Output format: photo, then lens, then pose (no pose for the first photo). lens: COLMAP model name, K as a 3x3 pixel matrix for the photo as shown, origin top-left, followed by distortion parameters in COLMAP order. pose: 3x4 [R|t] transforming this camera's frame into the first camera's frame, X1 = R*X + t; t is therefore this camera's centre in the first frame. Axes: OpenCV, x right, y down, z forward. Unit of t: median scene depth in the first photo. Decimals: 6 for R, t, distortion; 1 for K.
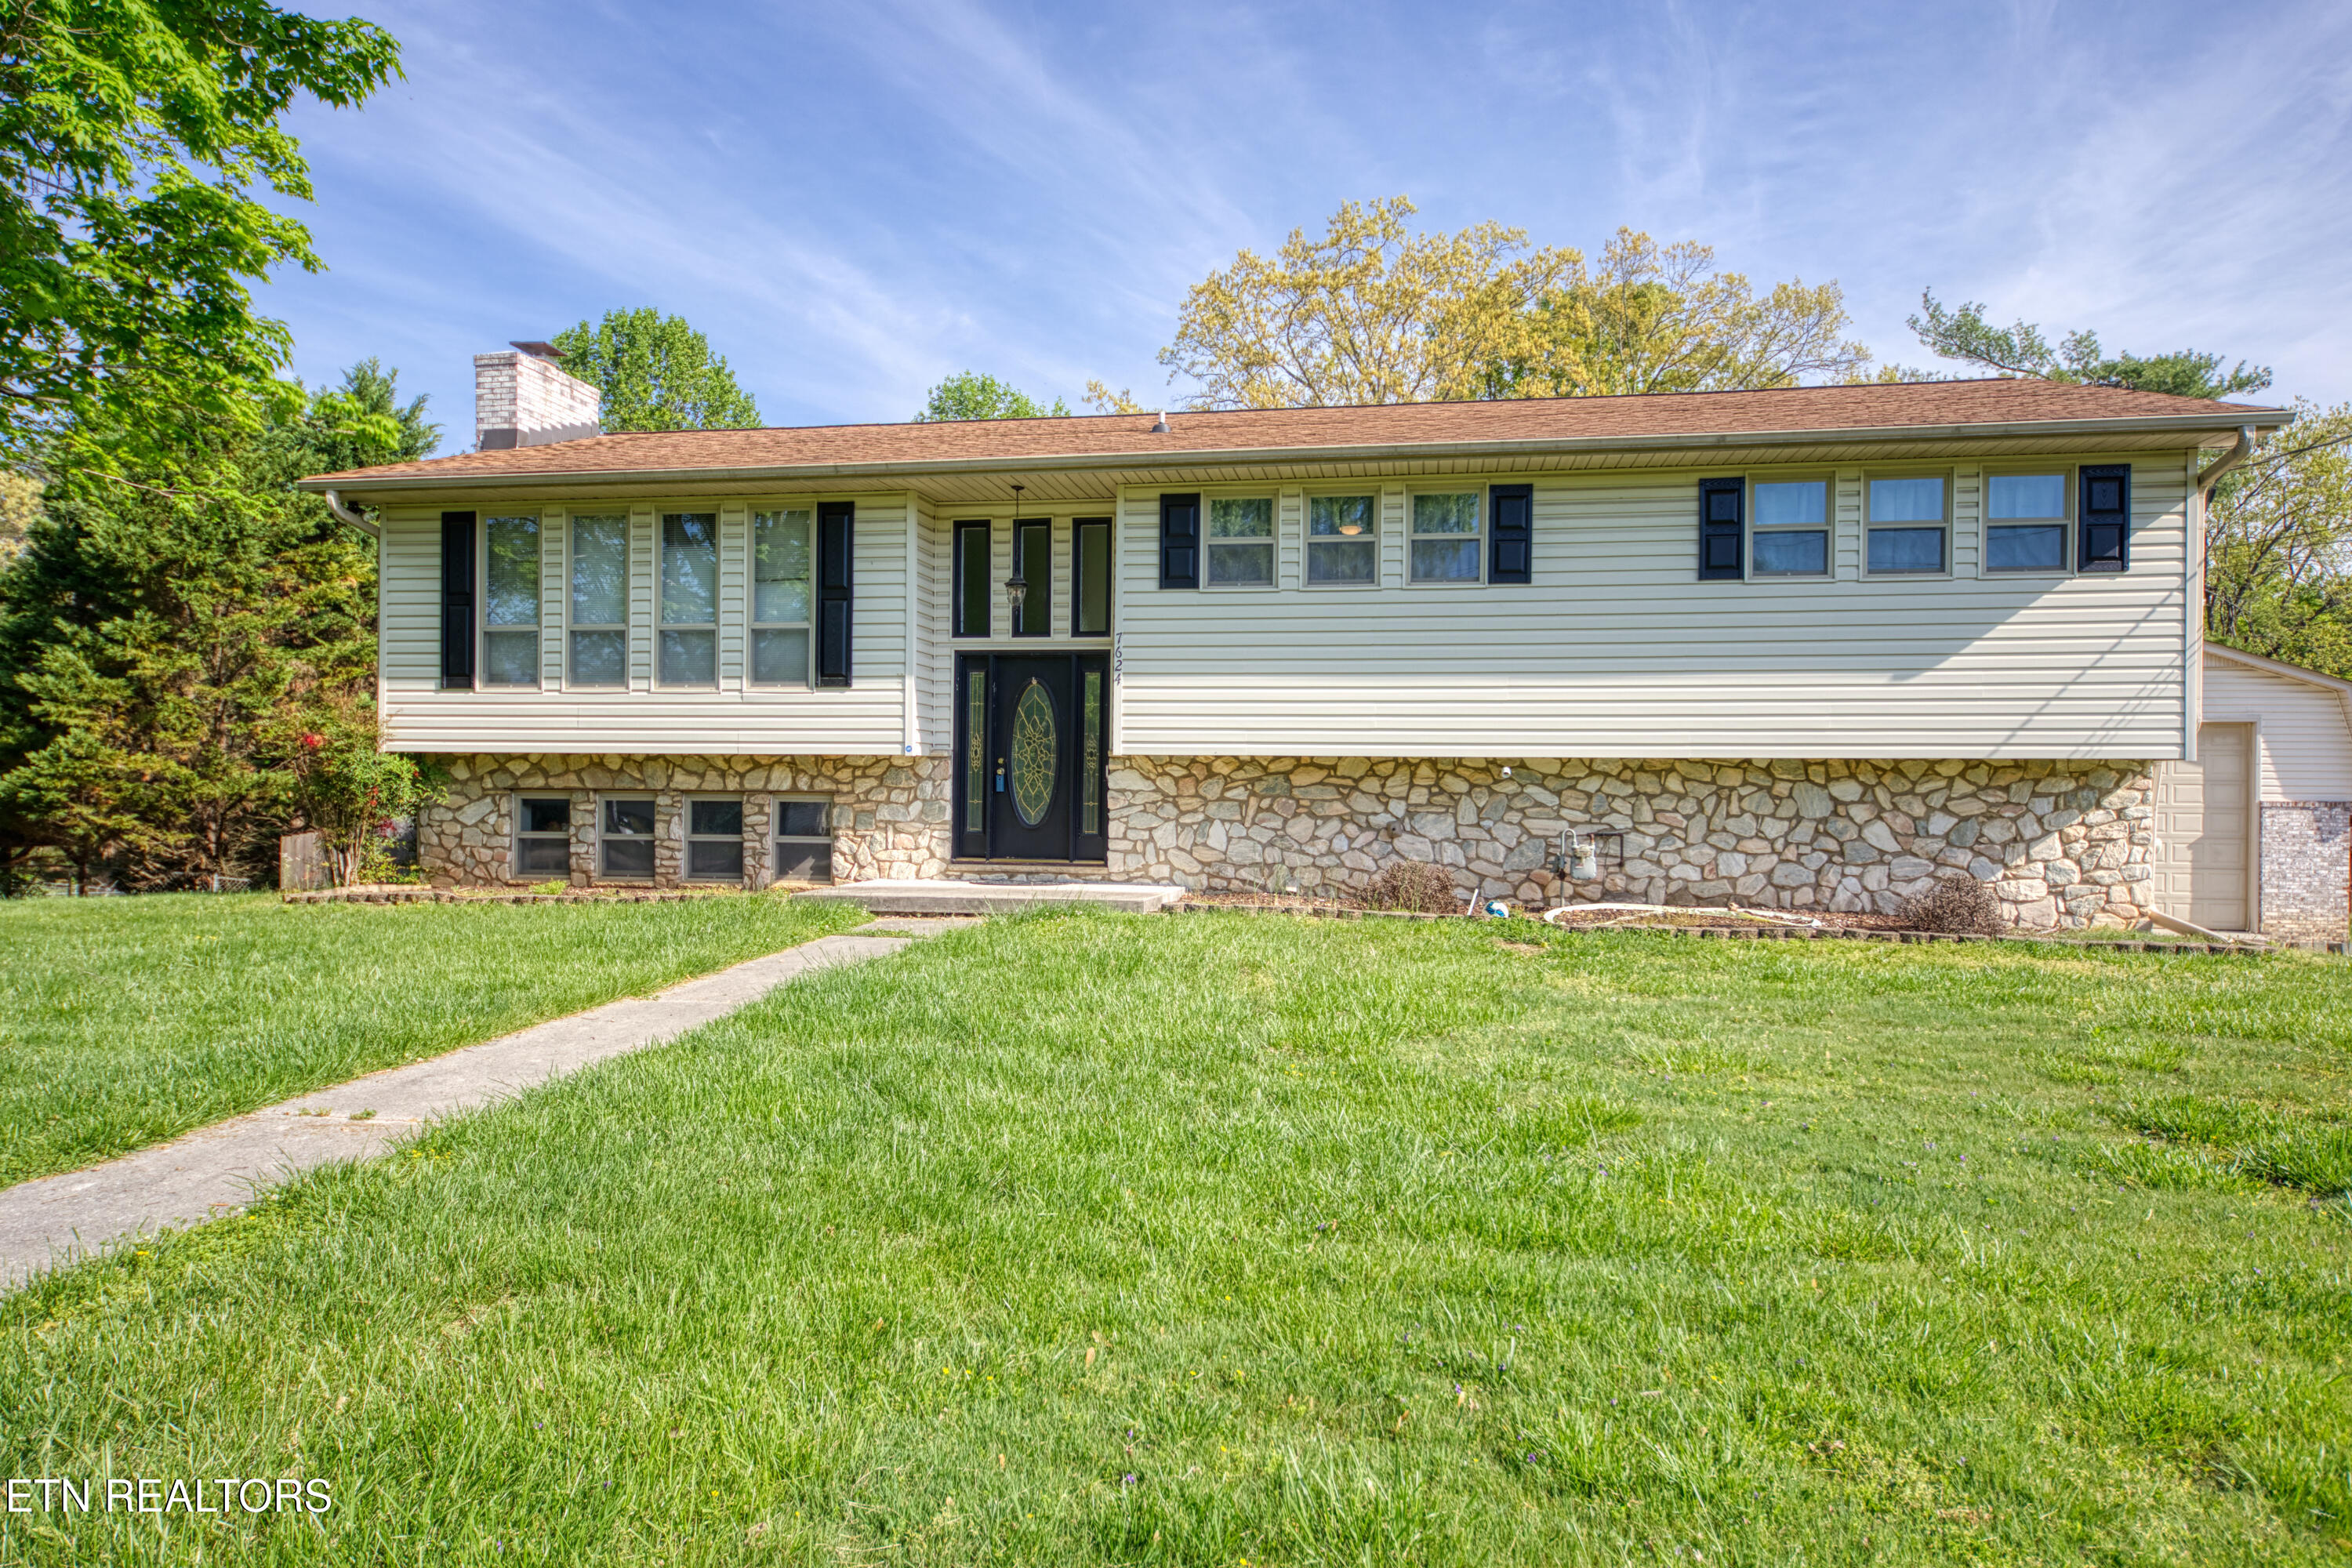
lens RADIAL K [[1462.7, 0, 1189.0], [0, 1462.7, 794.0], [0, 0, 1]] dist [0.003528, 0.005764]
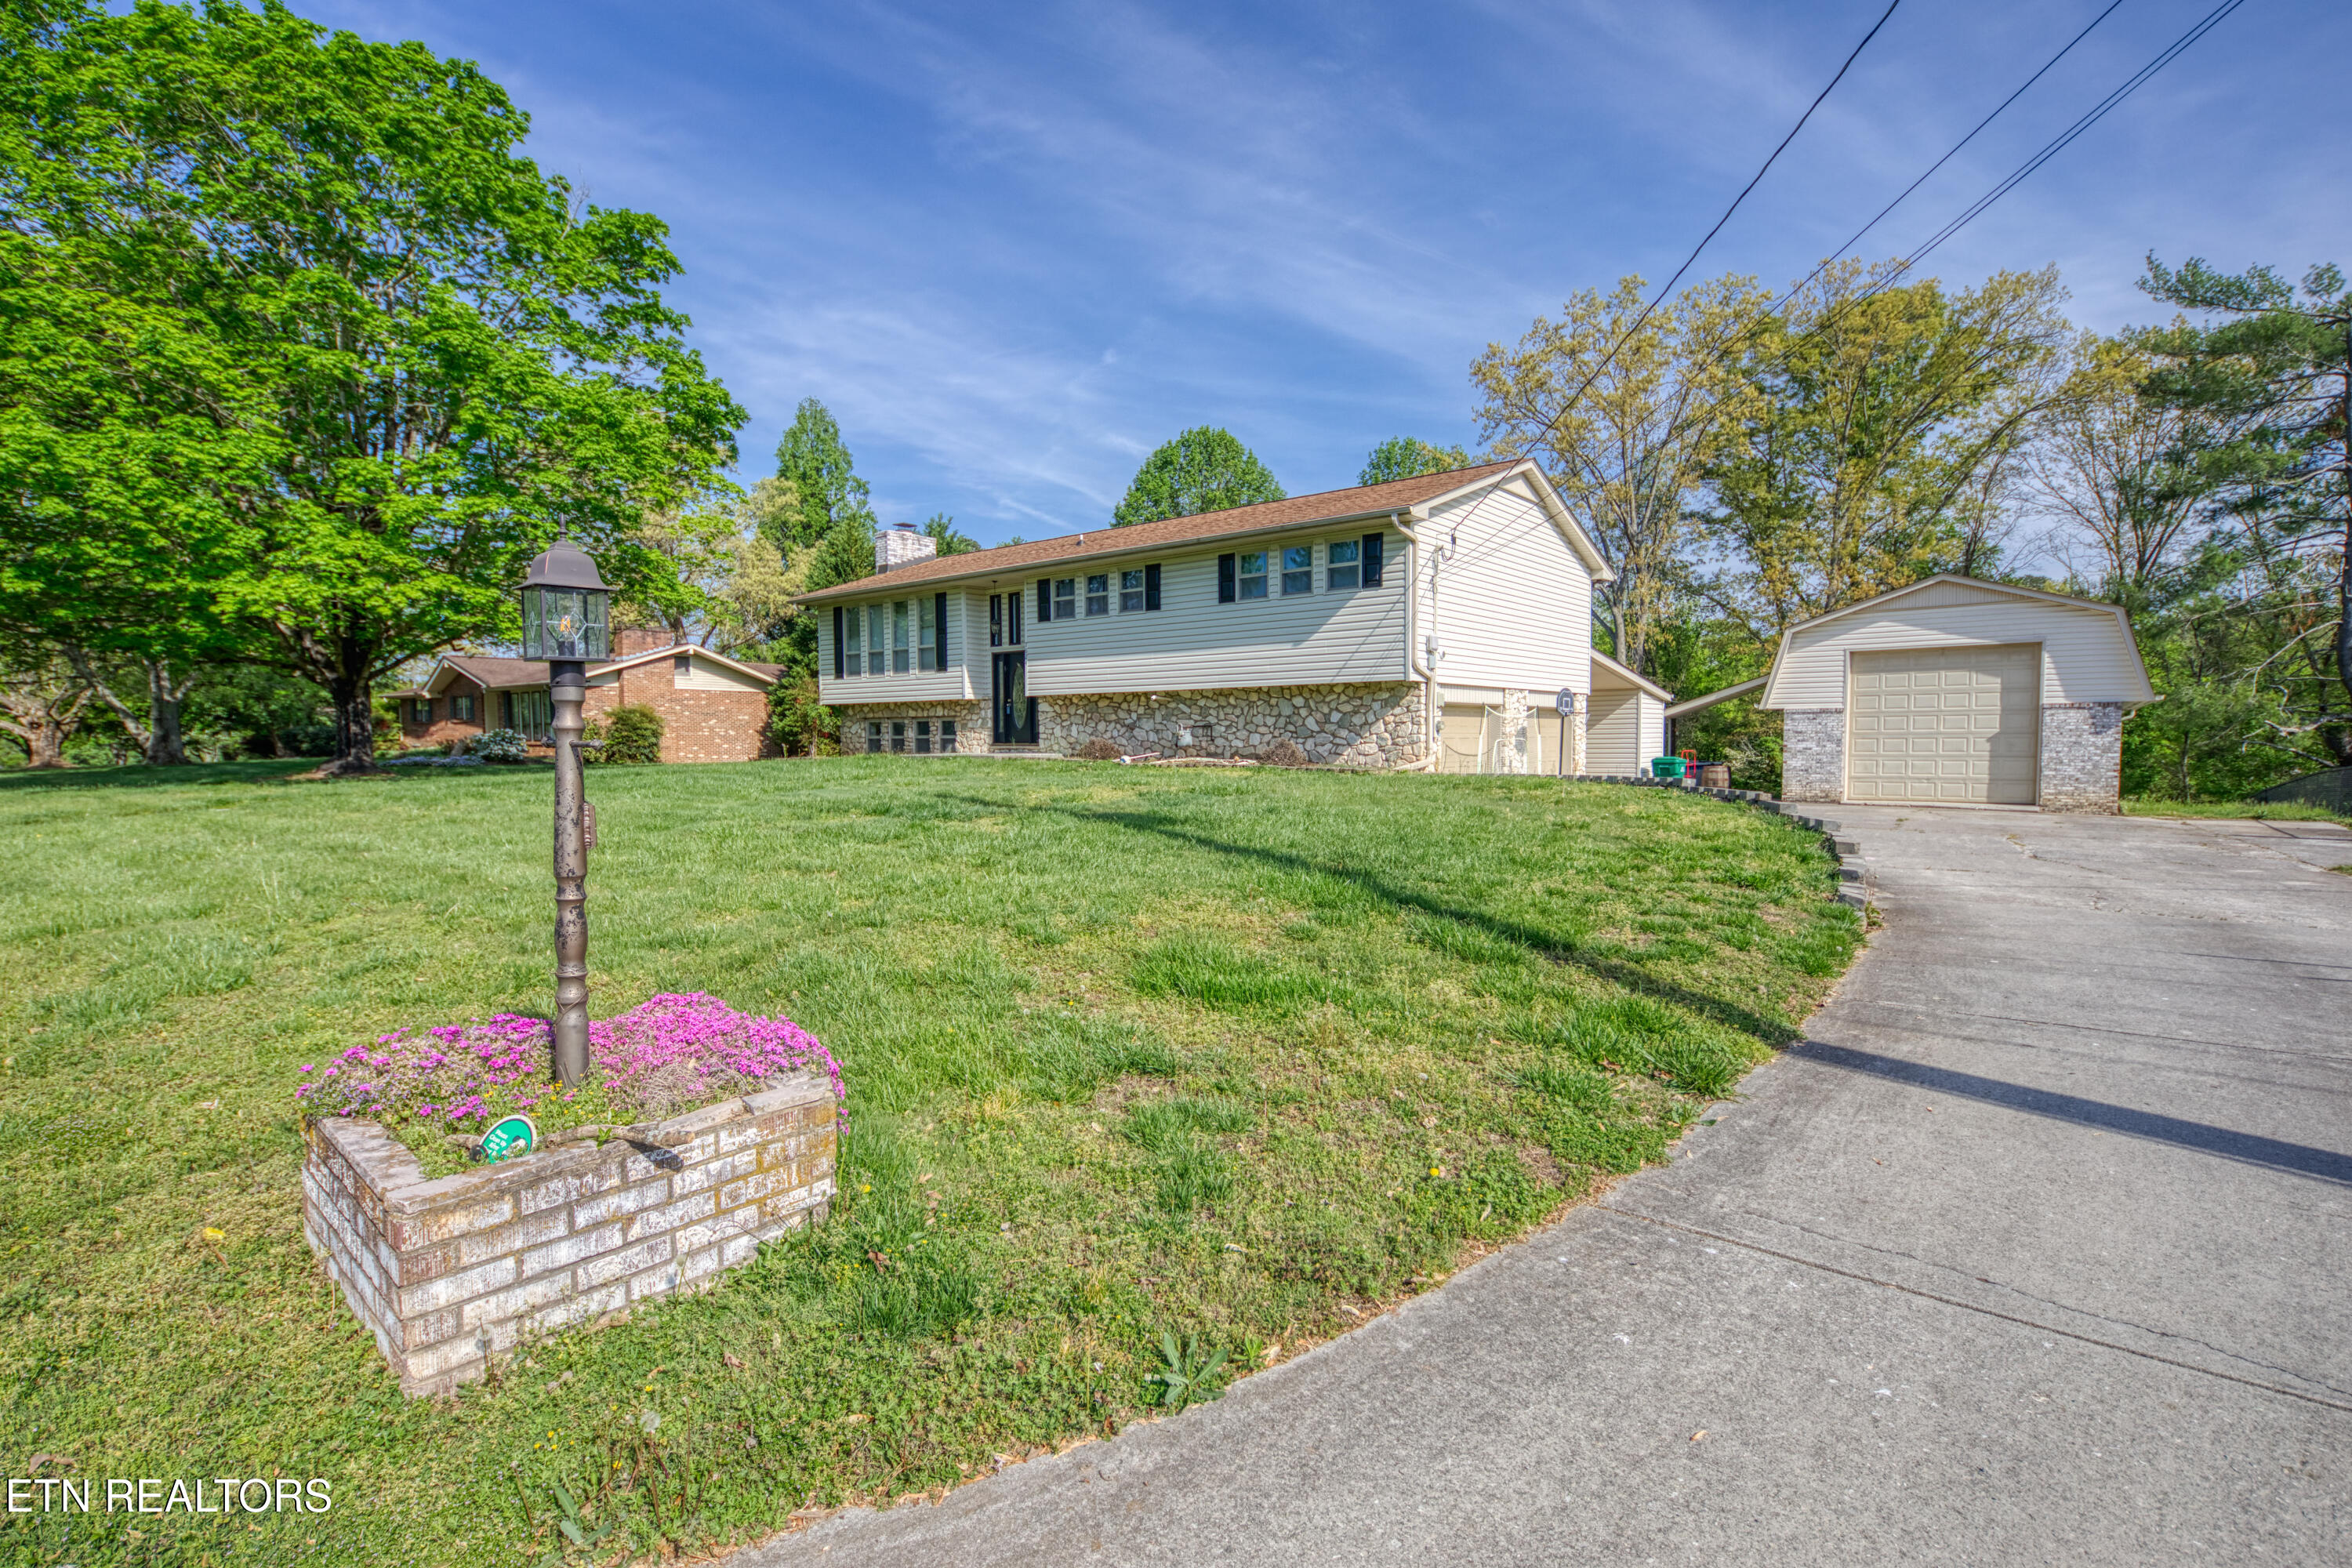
lens RADIAL K [[1140.3, 0, 1170.5], [0, 1140.3, 775.4], [0, 0, 1]] dist [-0.004490, -0.001359]
pose [[0.866748, 0.001472, -0.498745, 0.993629], [0.015565, 0.999429, 0.030000, 0.046027], [0.498504, -0.033765, 0.866230, -0.422137]]
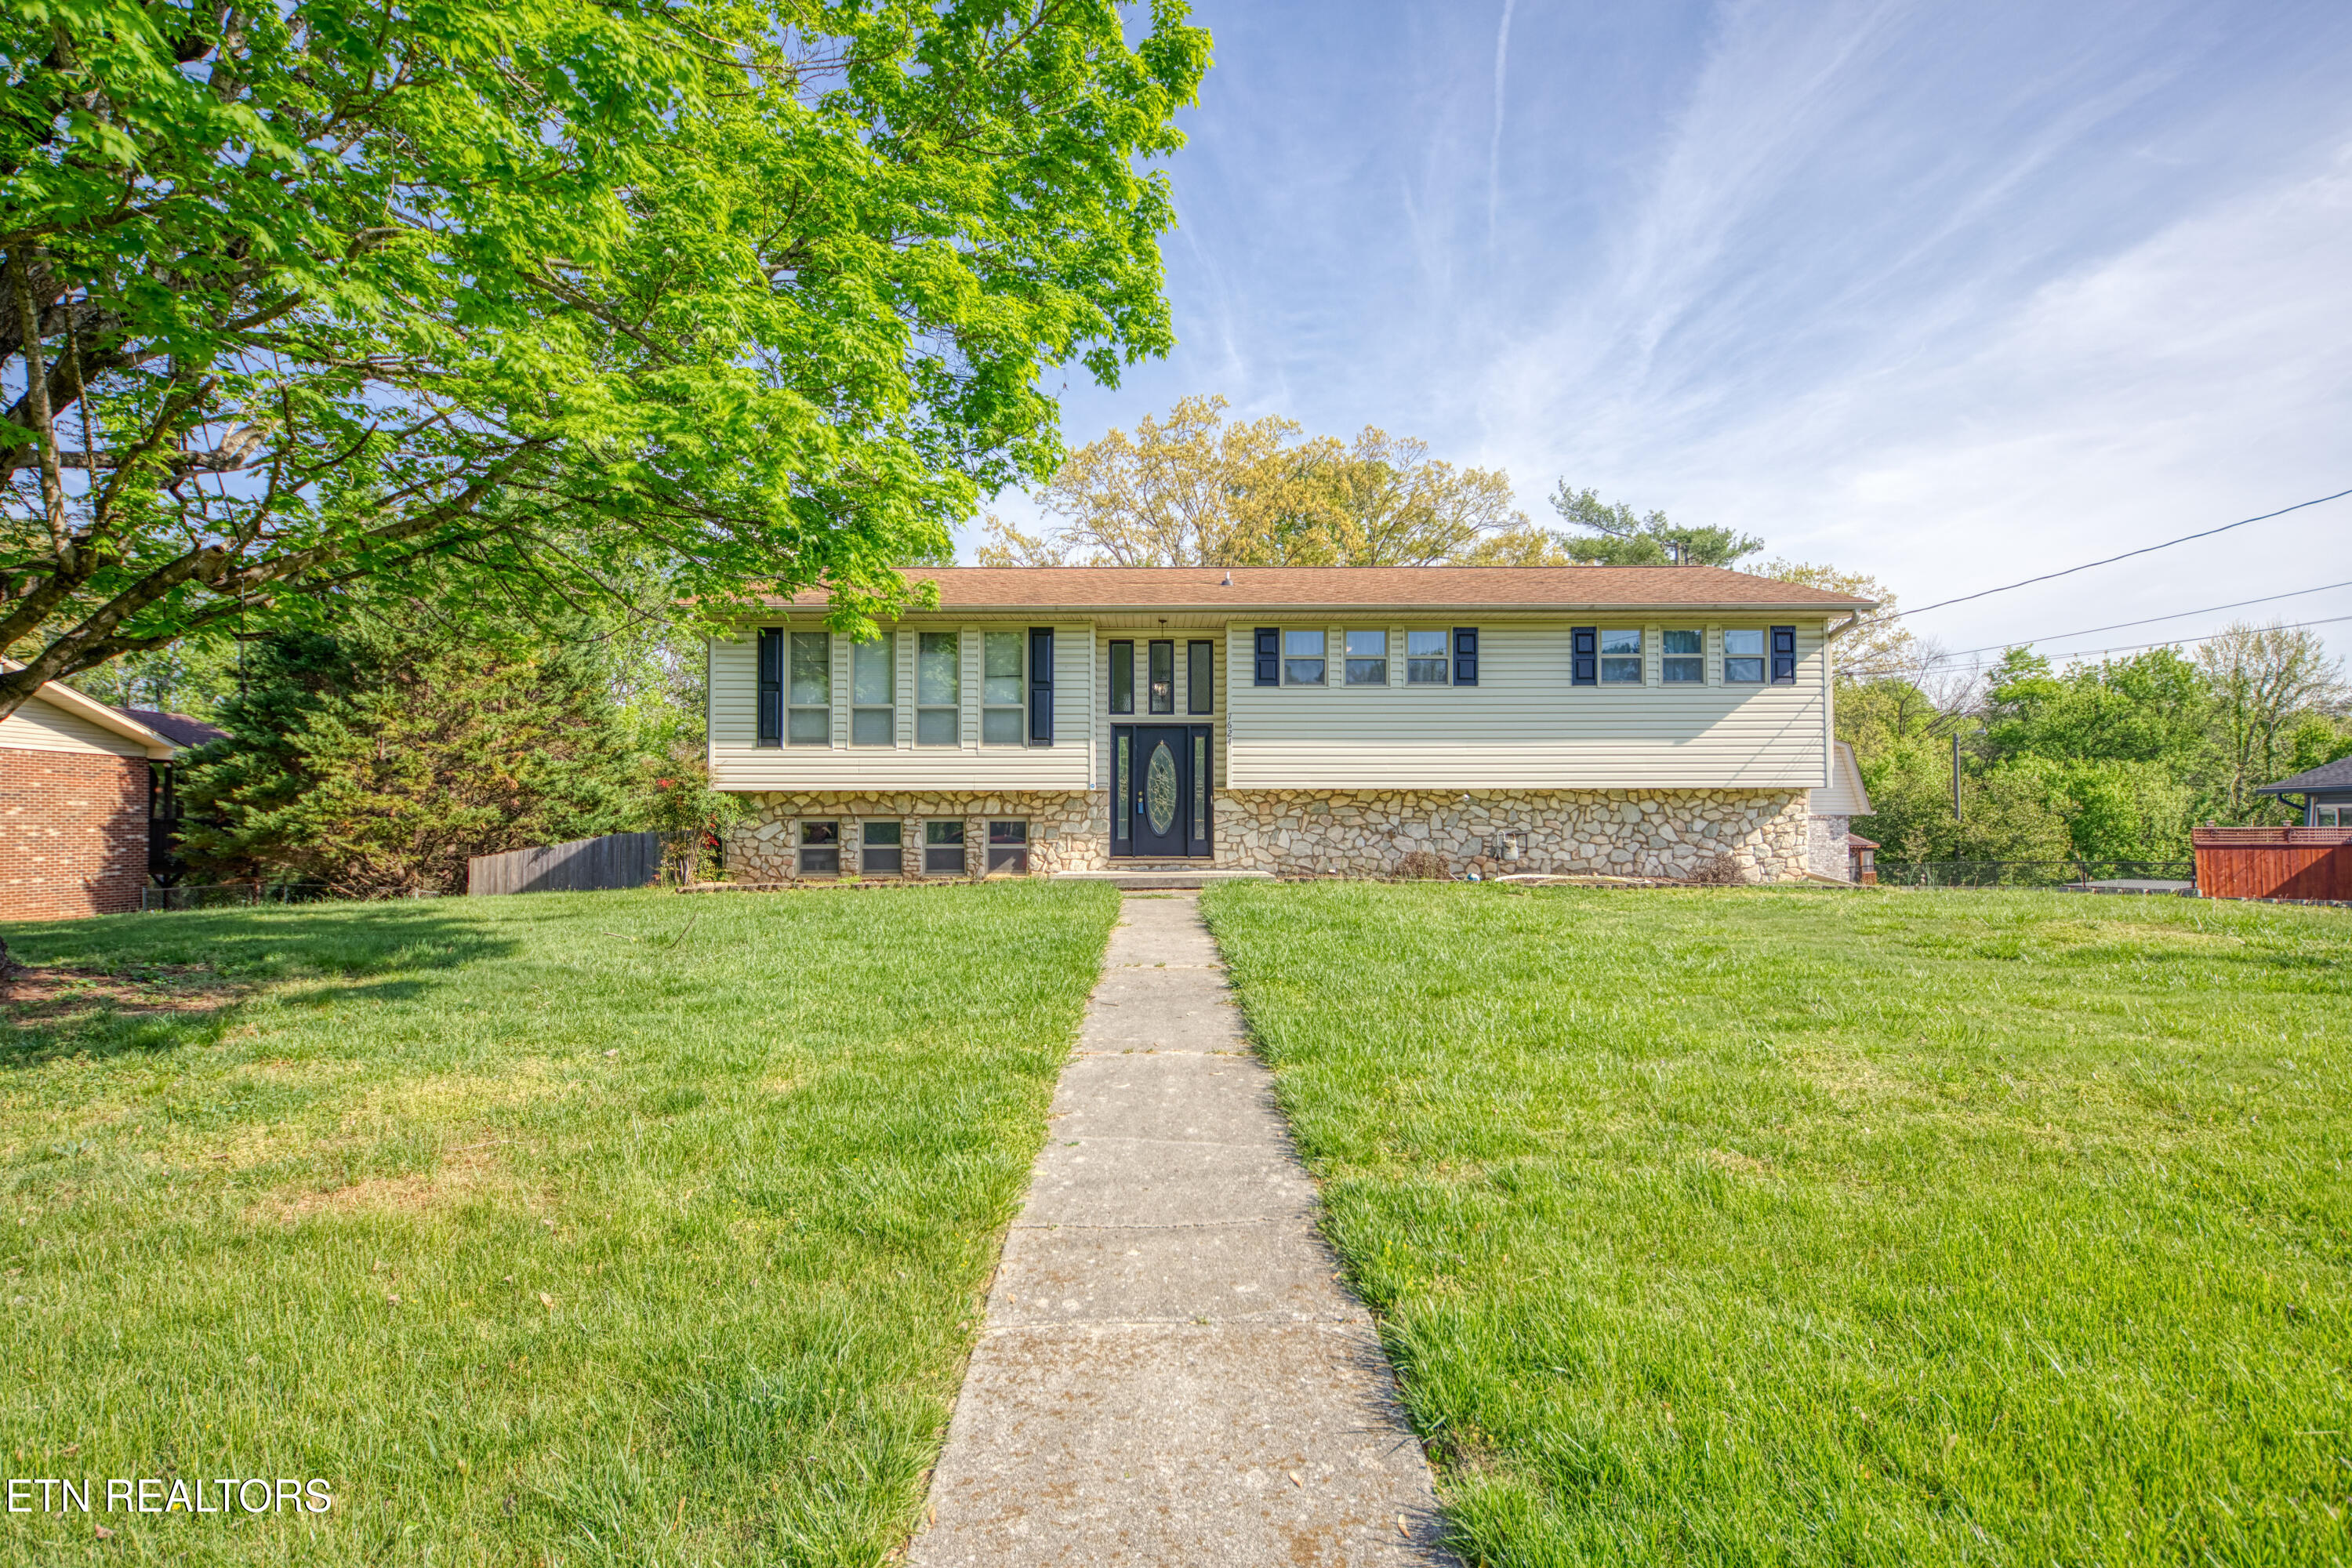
lens RADIAL K [[1140.3, 0, 1189.2], [0, 1140.3, 790.5], [0, 0, 1]] dist [-0.004490, -0.001359]
pose [[0.981873, -0.006551, 0.189429, -0.314141], [0.012066, 0.999536, -0.027977, 0.009041], [-0.189157, 0.029756, 0.981496, -0.206186]]
